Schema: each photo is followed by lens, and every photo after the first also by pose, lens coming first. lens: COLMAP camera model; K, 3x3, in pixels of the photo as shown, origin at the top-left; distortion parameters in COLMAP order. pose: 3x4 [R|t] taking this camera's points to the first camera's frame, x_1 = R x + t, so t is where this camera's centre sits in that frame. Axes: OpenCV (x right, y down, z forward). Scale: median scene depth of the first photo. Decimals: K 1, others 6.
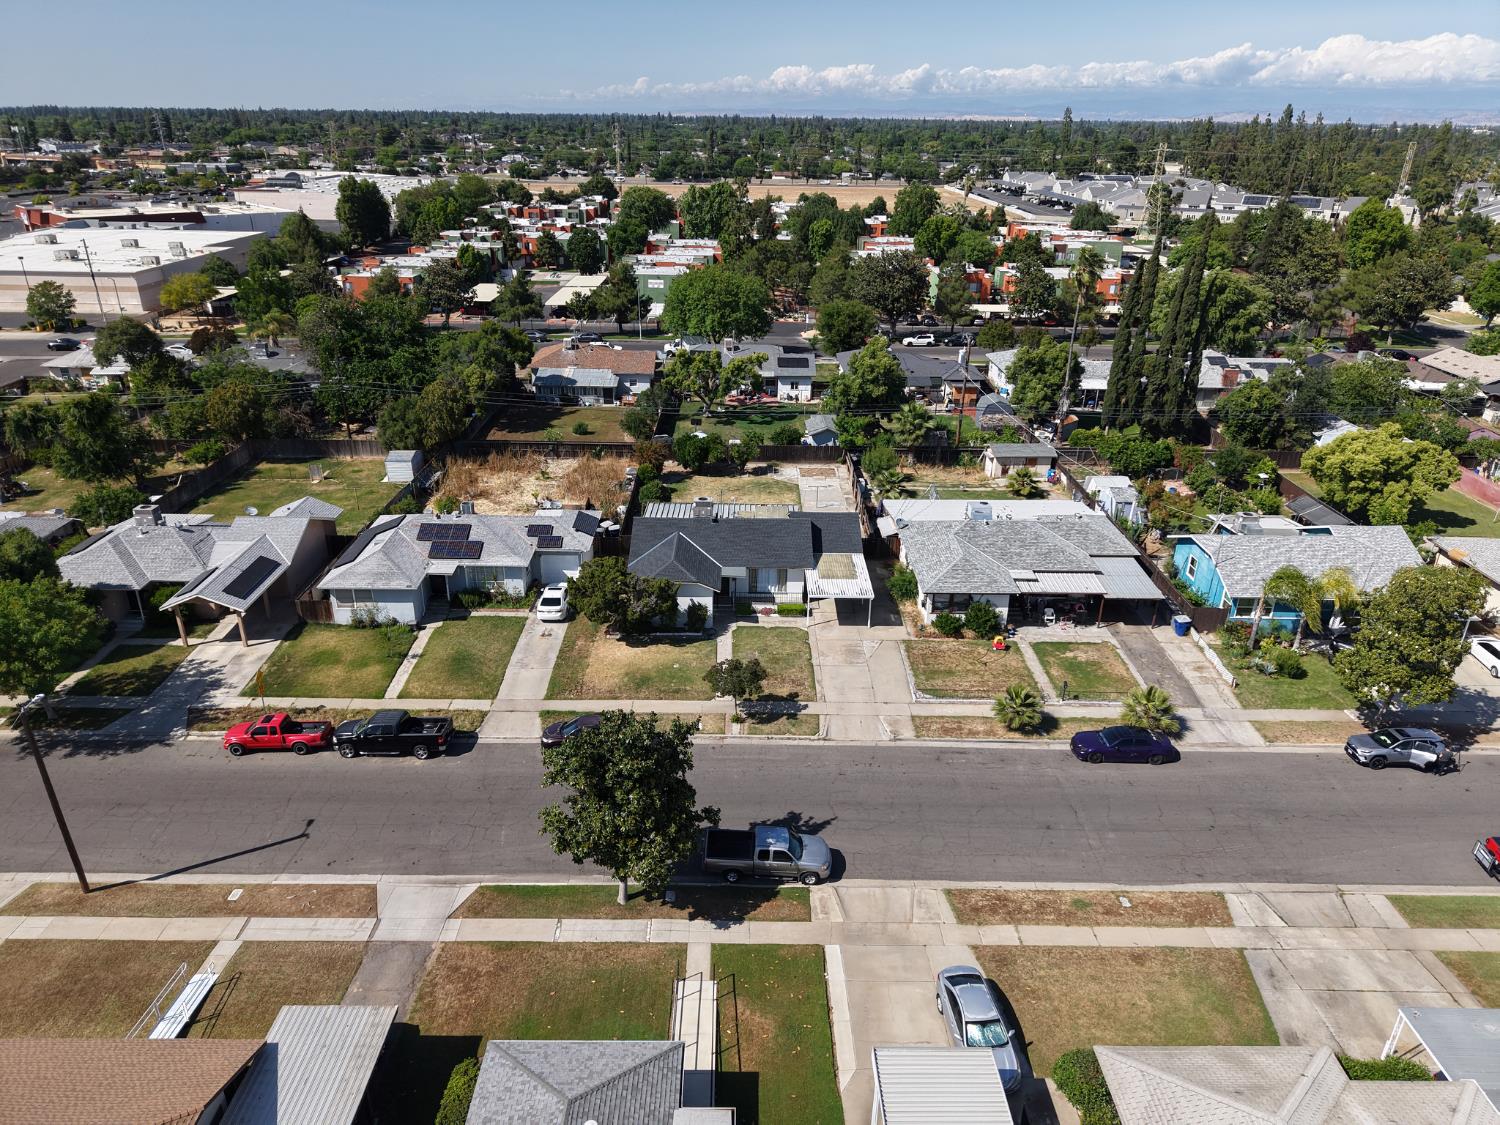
lens RADIAL K [[1004.6, 0, 753.3], [0, 1004.6, 561.0], [0, 0, 1]] dist [0.020940, -0.021250]
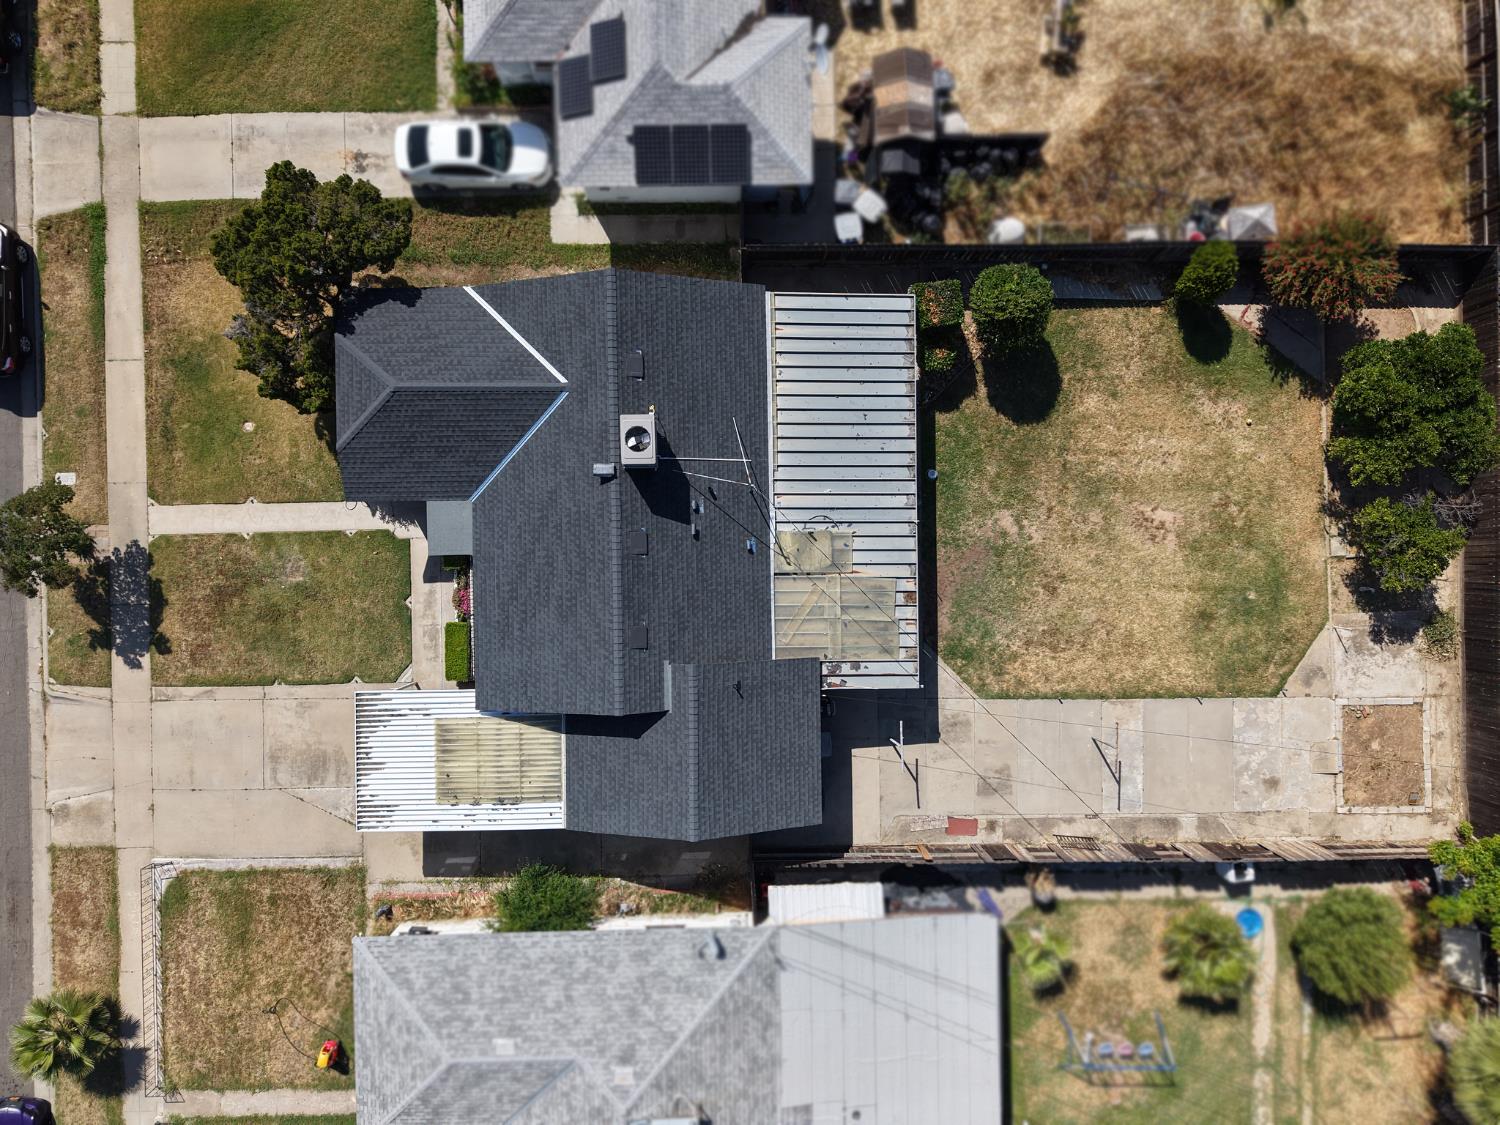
lens RADIAL K [[1004.6, 0, 749.3], [0, 1004.6, 559.5], [0, 0, 1]] dist [0.020940, -0.021250]
pose [[0.001552, 0.999990, -0.004260, -0.003863], [-0.420383, 0.004517, 0.907336, -0.448723], [0.907345, 0.000383, 0.420386, 0.927741]]
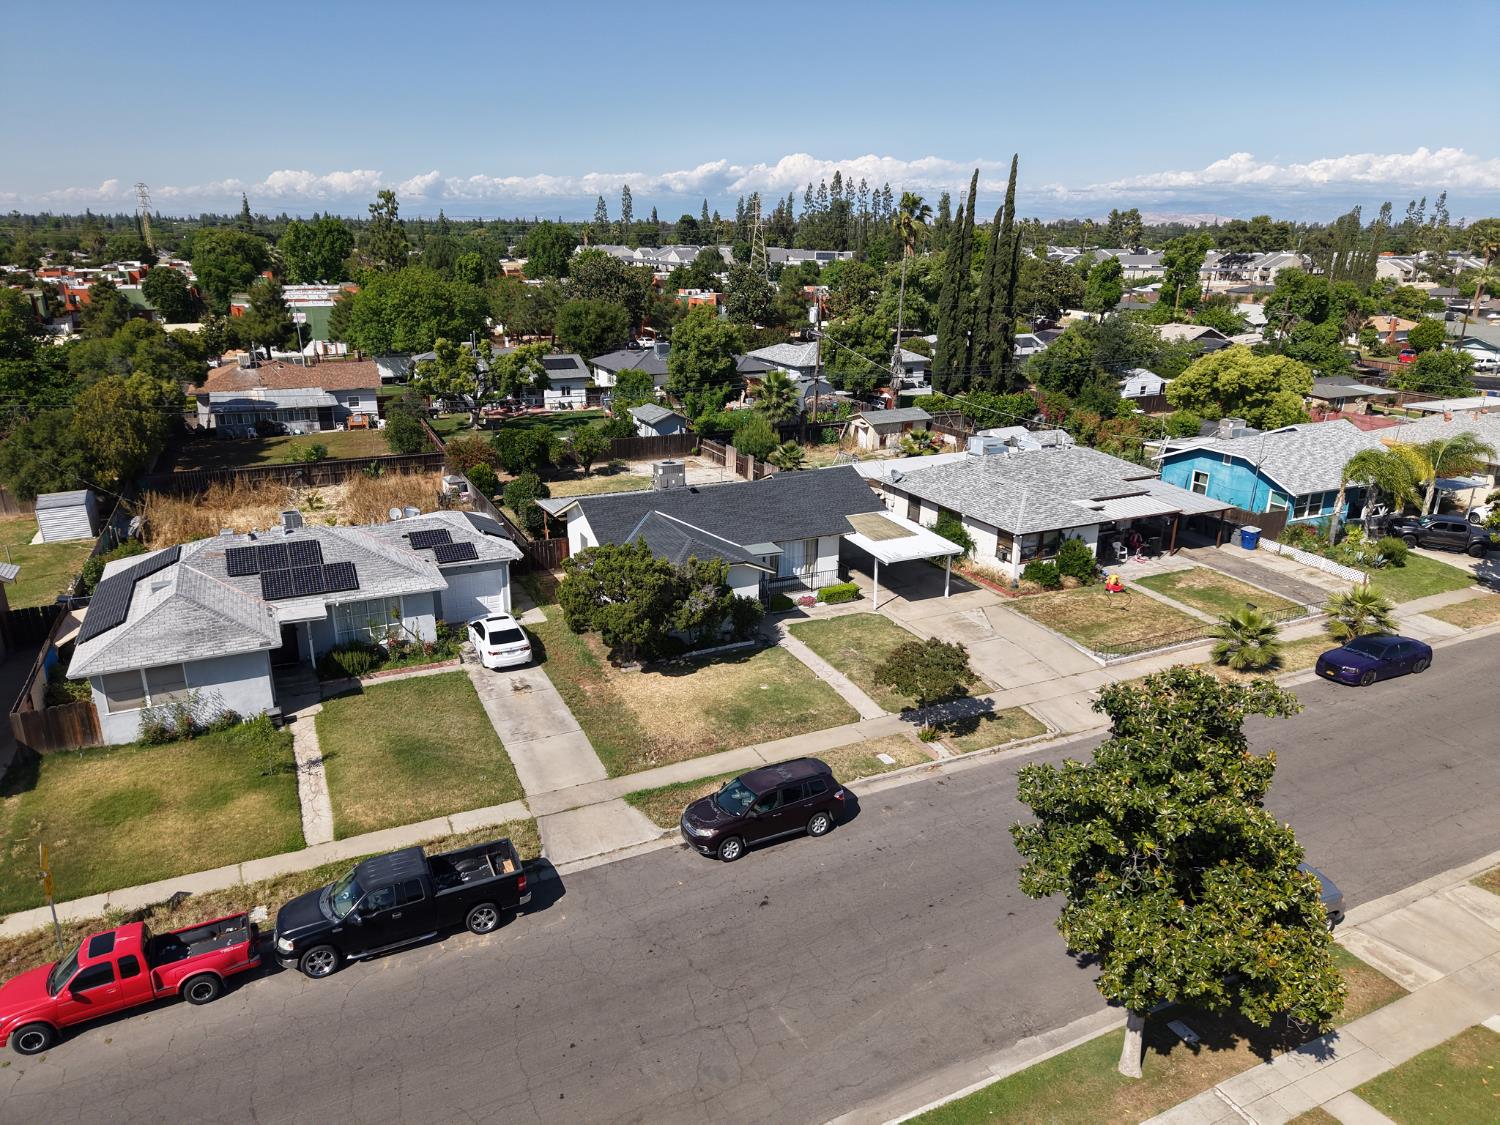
lens RADIAL K [[1004.6, 0, 751.4], [0, 1004.6, 556.9], [0, 0, 1]] dist [0.020940, -0.021250]
pose [[0.905386, -0.139019, 0.401185, -0.299304], [0.175746, 0.982839, -0.056048, 0.052706], [-0.386509, 0.121252, 0.914281, 0.376493]]
